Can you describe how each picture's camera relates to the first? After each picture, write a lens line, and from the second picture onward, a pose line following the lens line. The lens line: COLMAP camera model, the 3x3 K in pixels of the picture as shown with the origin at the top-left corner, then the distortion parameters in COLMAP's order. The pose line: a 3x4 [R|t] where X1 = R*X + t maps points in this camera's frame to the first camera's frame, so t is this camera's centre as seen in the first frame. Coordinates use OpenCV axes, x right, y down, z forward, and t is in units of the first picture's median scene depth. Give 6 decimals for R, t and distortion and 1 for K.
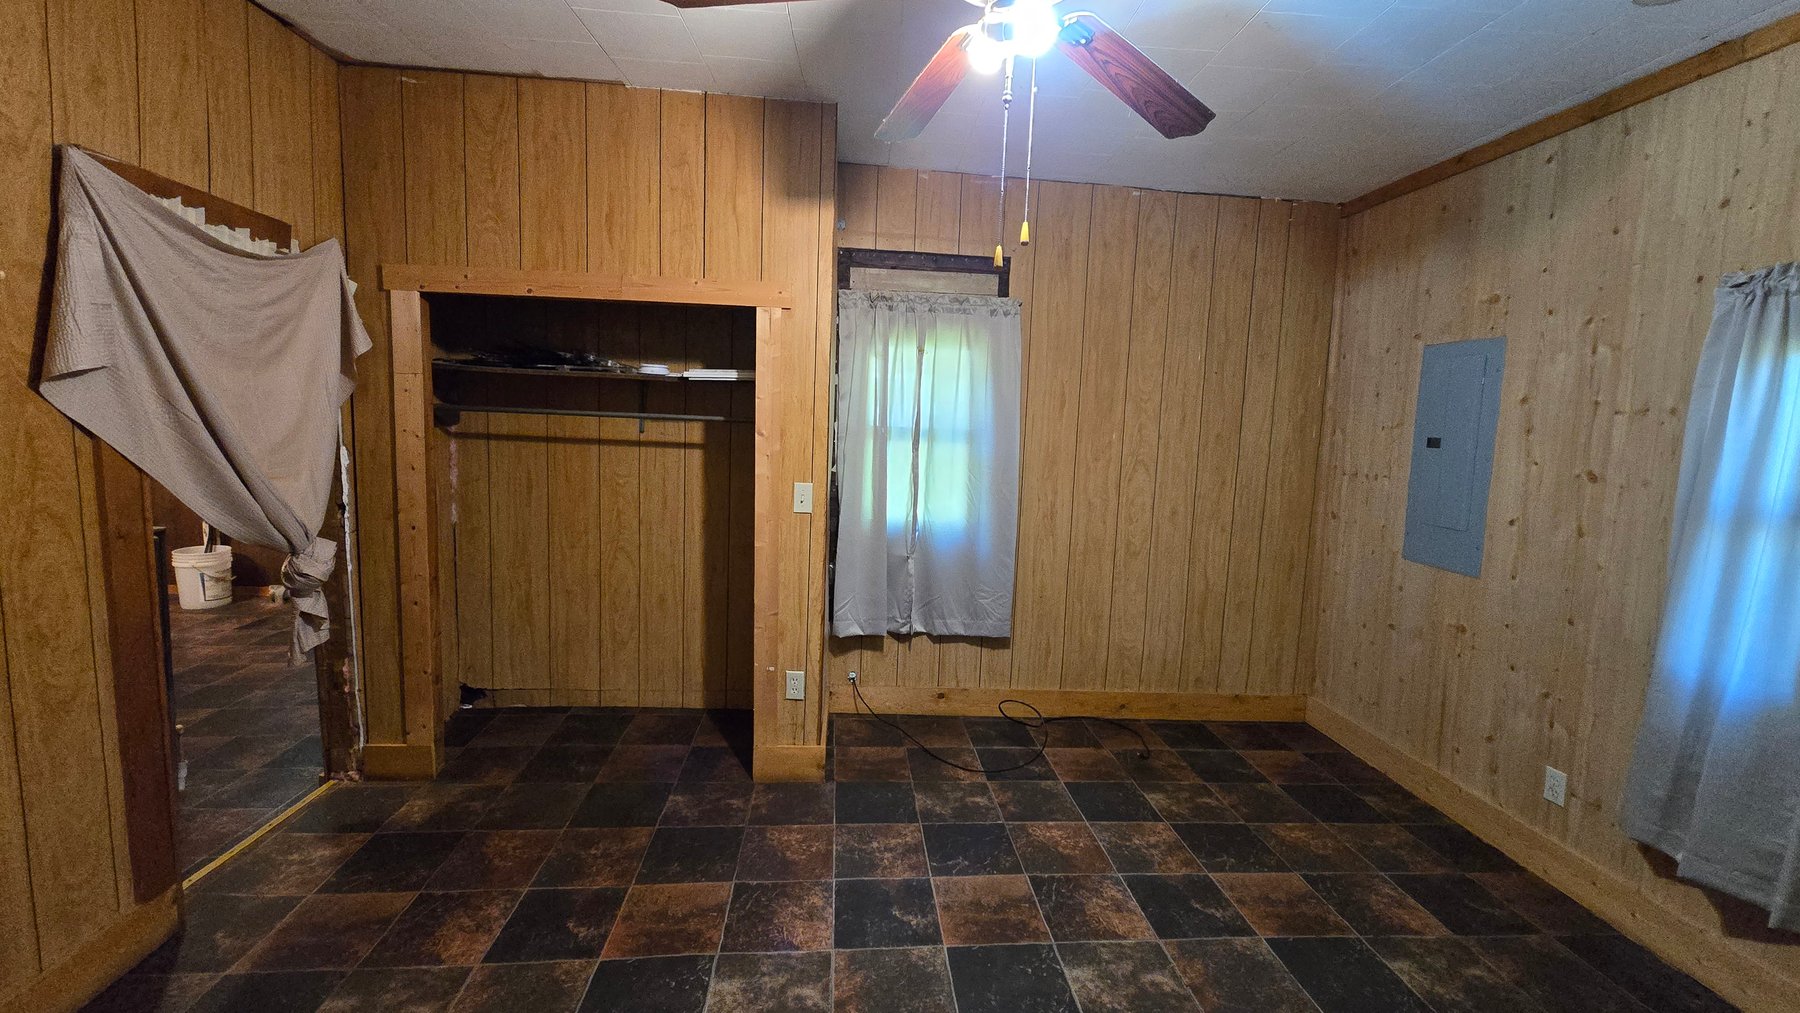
lens RADIAL K [[718.0, 0, 905.9], [0, 718.0, 491.9], [0, 0, 1]] dist [-0.001881, 0.000007]
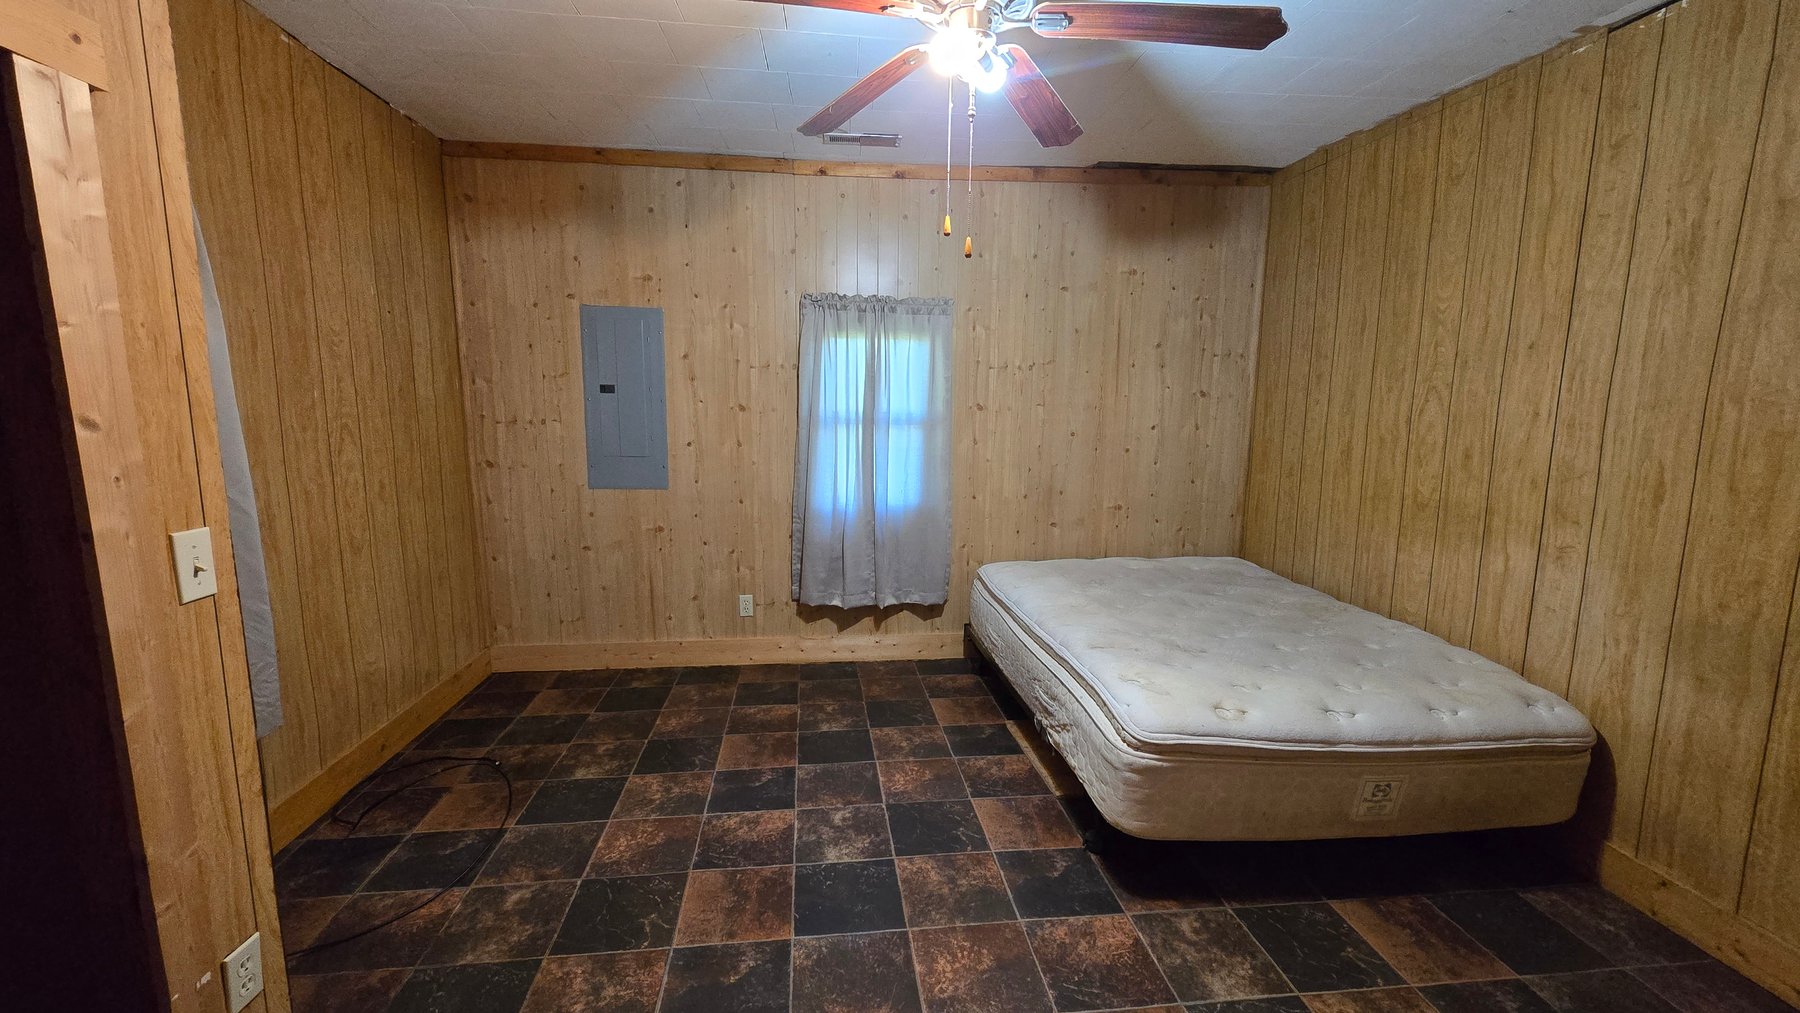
lens RADIAL K [[718.0, 0, 905.9], [0, 718.0, 491.9], [0, 0, 1]] dist [-0.001881, 0.000007]
pose [[-0.008552, -0.173700, 0.984761, -0.558651], [0.089065, 0.980751, 0.173766, -0.071246], [-0.995989, 0.089194, 0.007083, 0.563831]]
